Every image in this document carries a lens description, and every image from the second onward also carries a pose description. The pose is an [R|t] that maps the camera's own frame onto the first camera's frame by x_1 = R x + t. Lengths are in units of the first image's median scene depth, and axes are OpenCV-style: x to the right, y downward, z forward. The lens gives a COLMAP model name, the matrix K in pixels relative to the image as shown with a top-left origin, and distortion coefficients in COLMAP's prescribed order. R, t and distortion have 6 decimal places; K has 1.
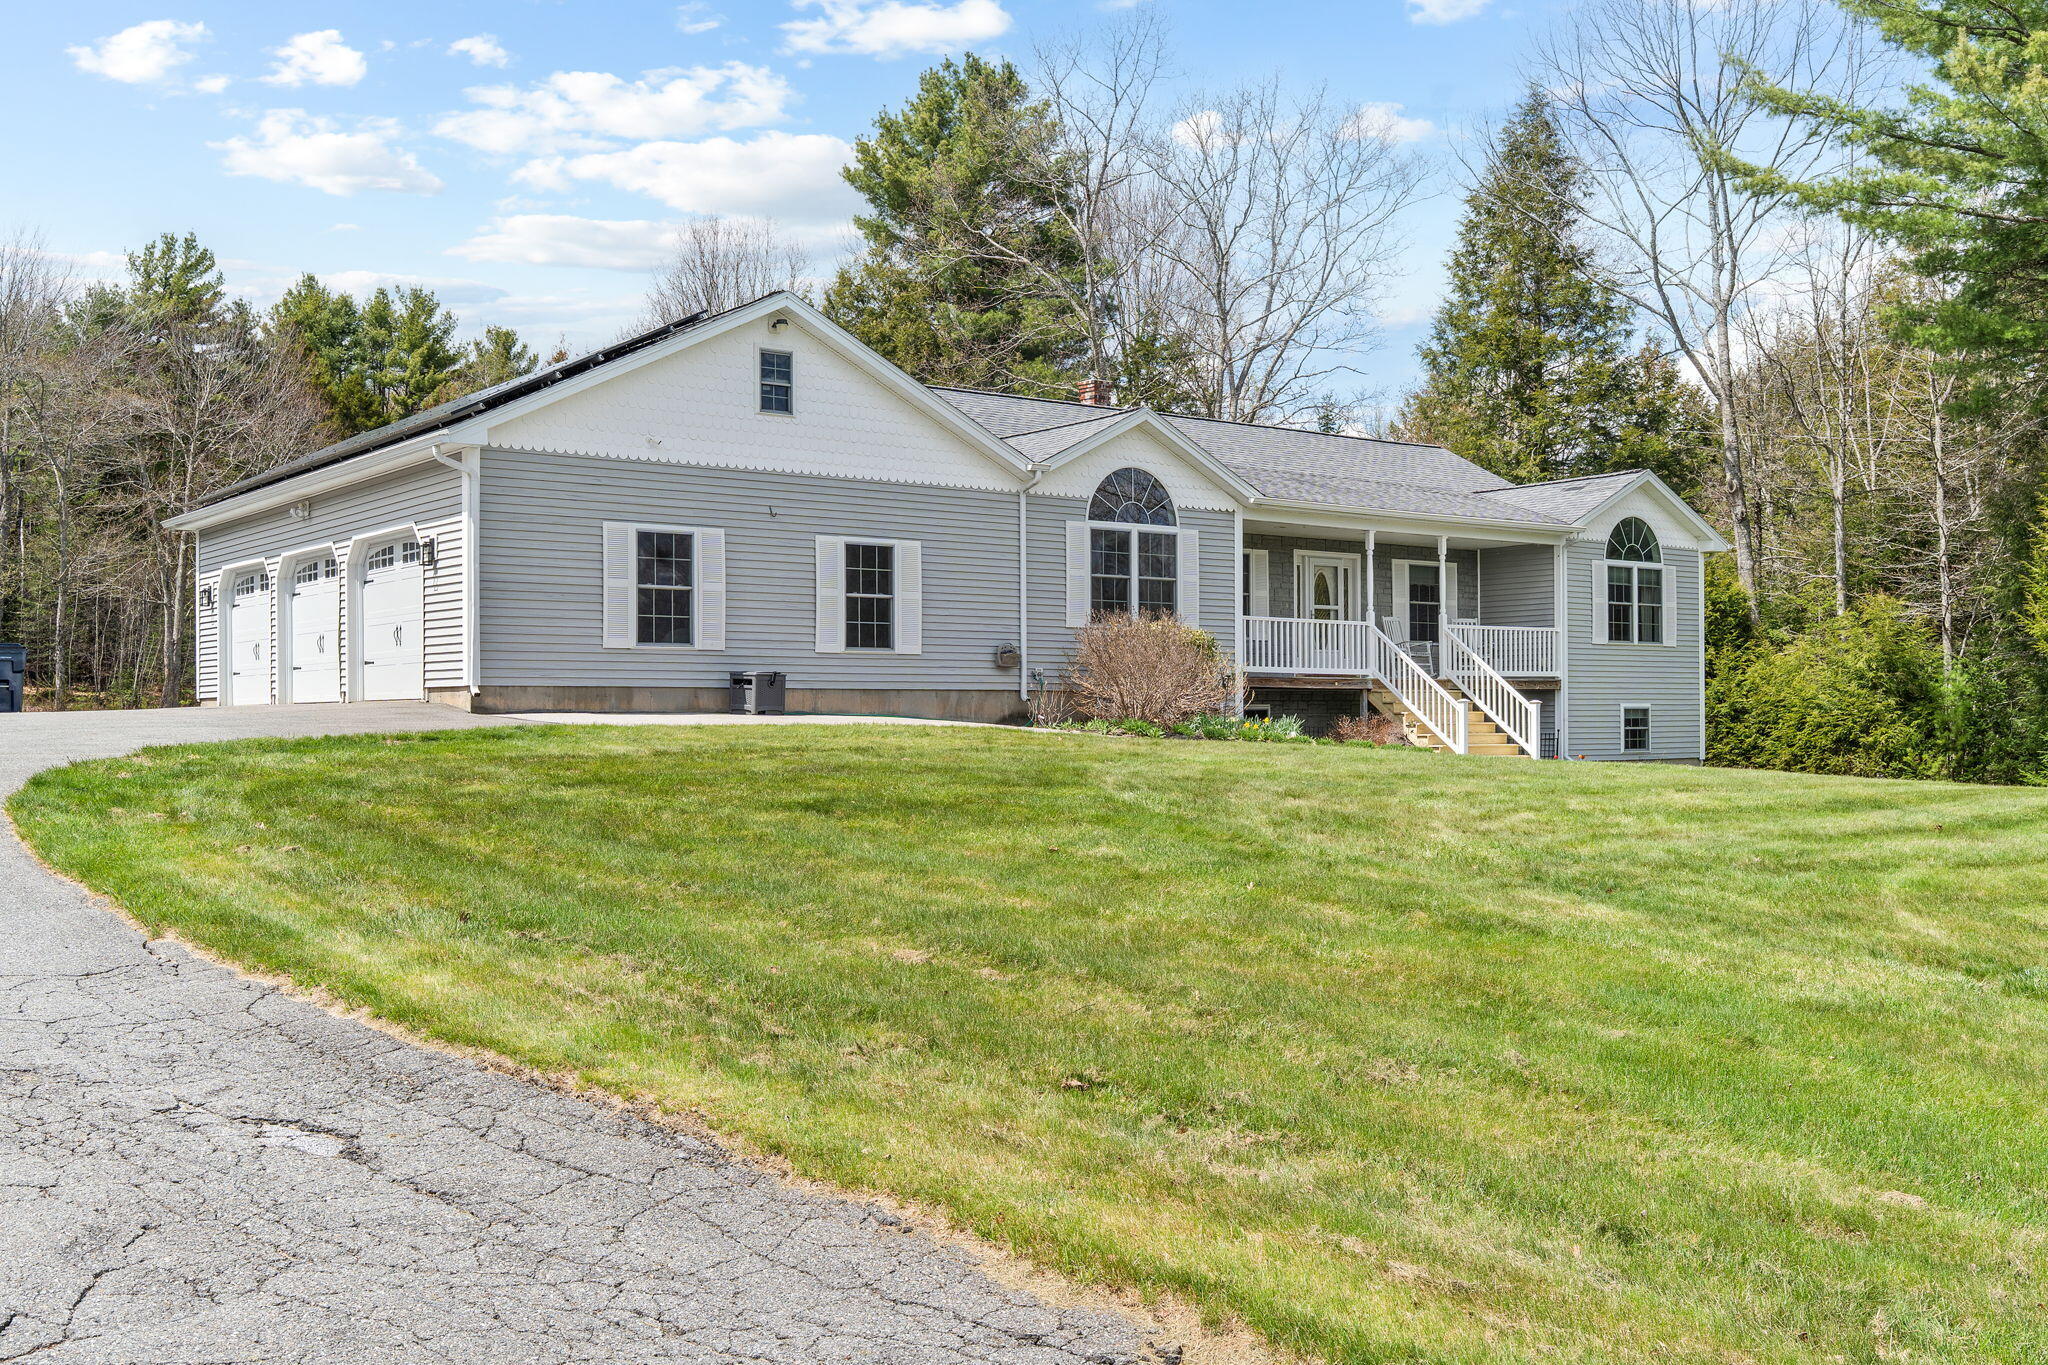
lens RADIAL K [[1937.3, 0, 1030.1], [0, 1937.3, 714.9], [0, 0, 1]] dist [-0.011382, 0.010211]
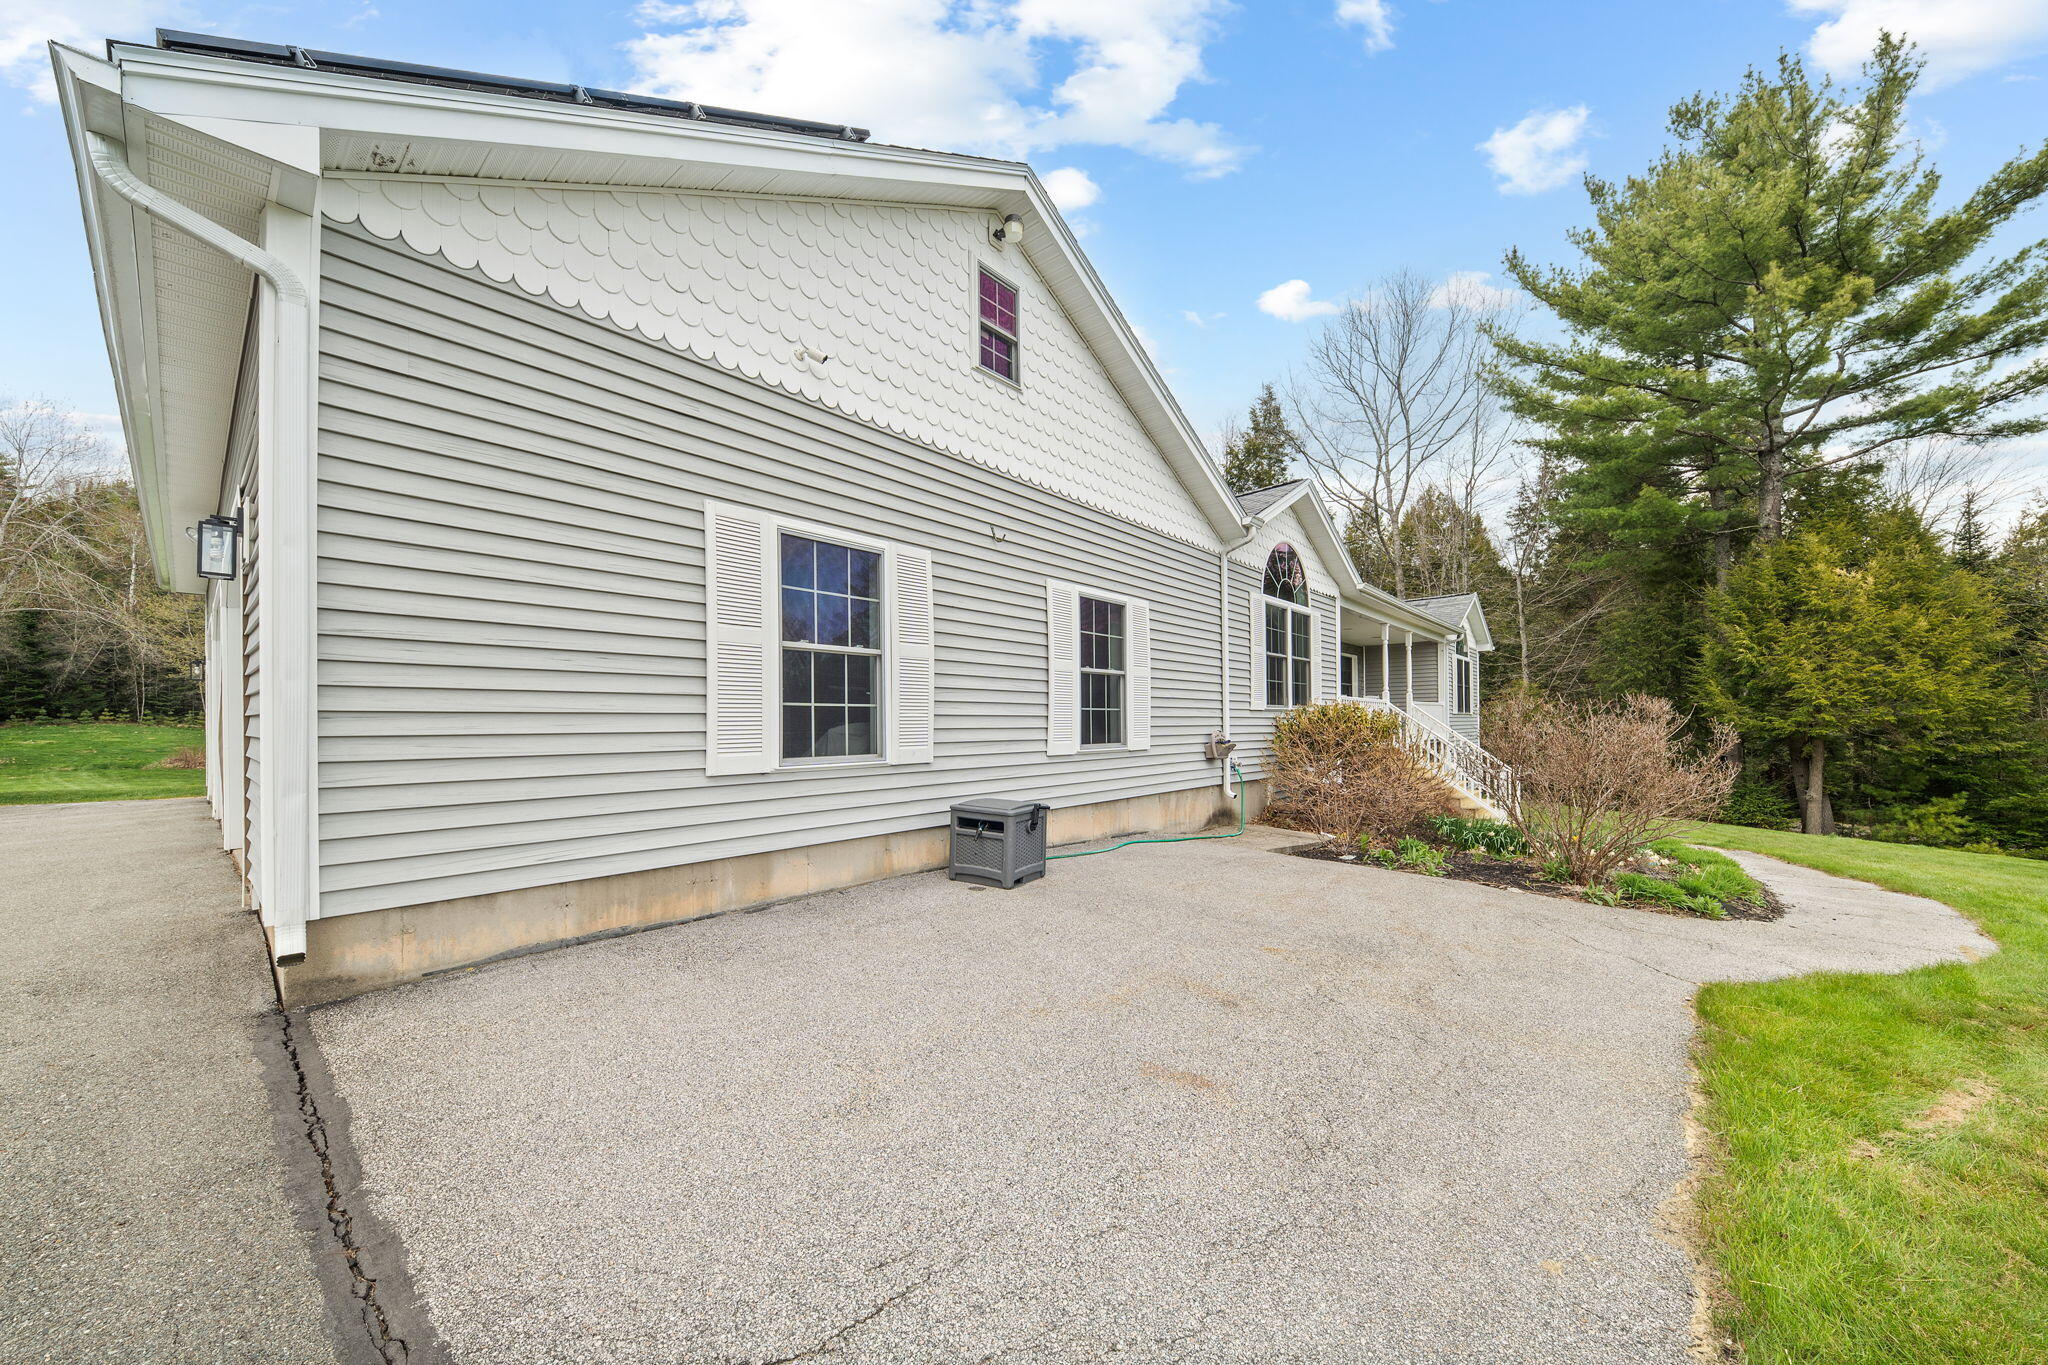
lens RADIAL K [[729.6, 0, 1023.0], [0, 729.6, 729.8], [0, 0, 1]] dist [-0.000504, -0.000080]
pose [[0.979599, -0.008373, 0.200786, -0.122208], [0.007555, 0.999960, 0.004841, -0.031248], [-0.200818, -0.003225, 0.979623, 0.554469]]
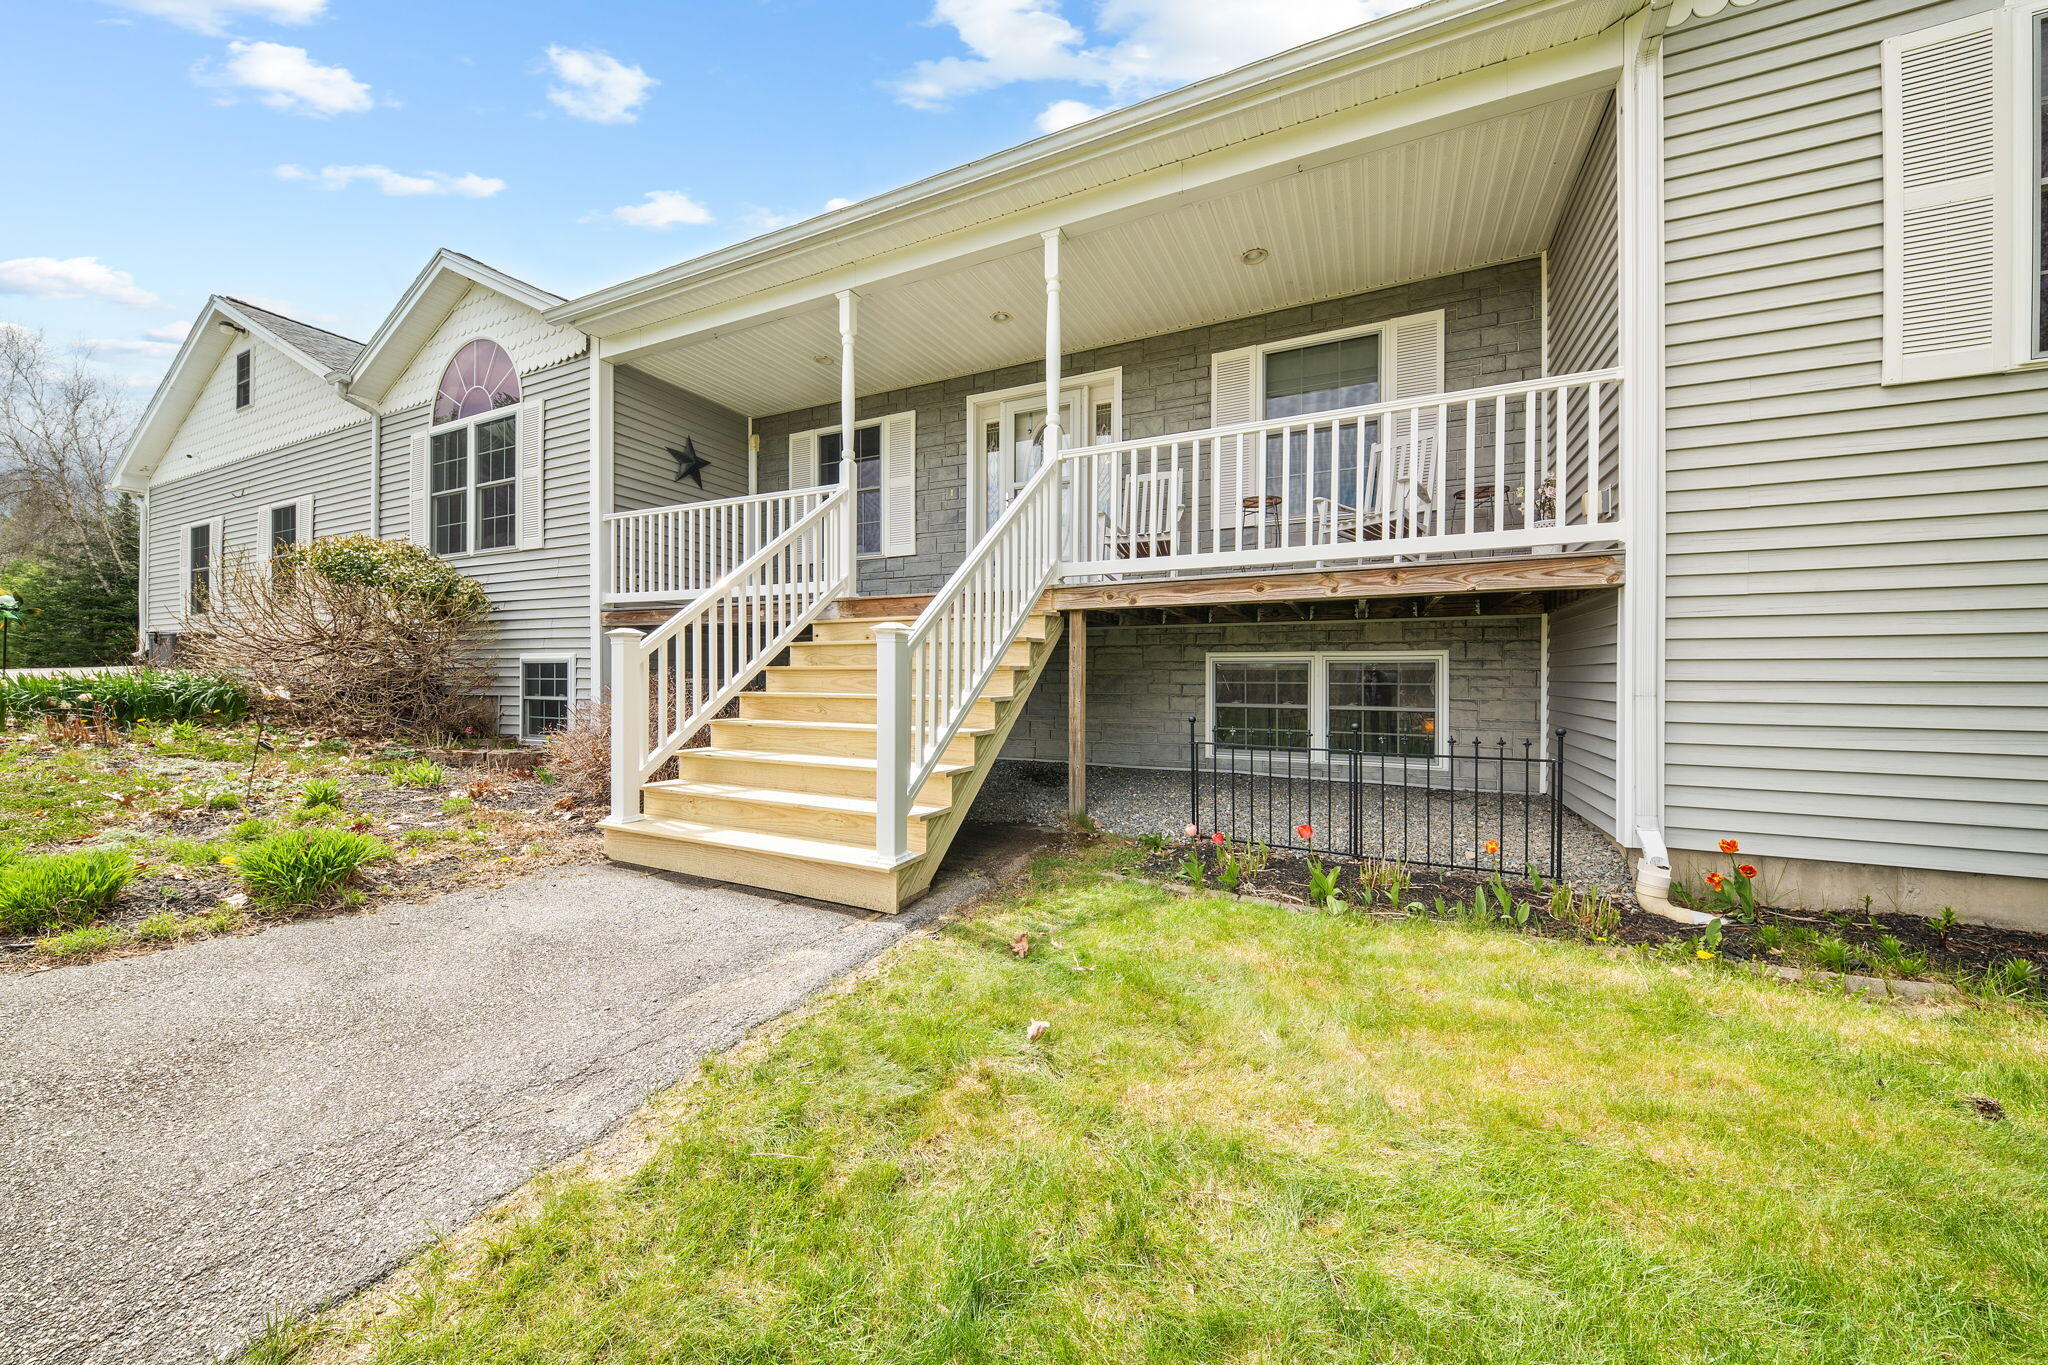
lens RADIAL K [[724.9, 0, 1015.0], [0, 724.9, 674.1], [0, 0, 1]] dist [-0.002101, -0.000477]
pose [[0.447109, 0.002226, -0.894476, 0.328504], [-0.005261, 0.999986, -0.000141, 0.000069], [0.894464, 0.004769, 0.447115, 0.877685]]
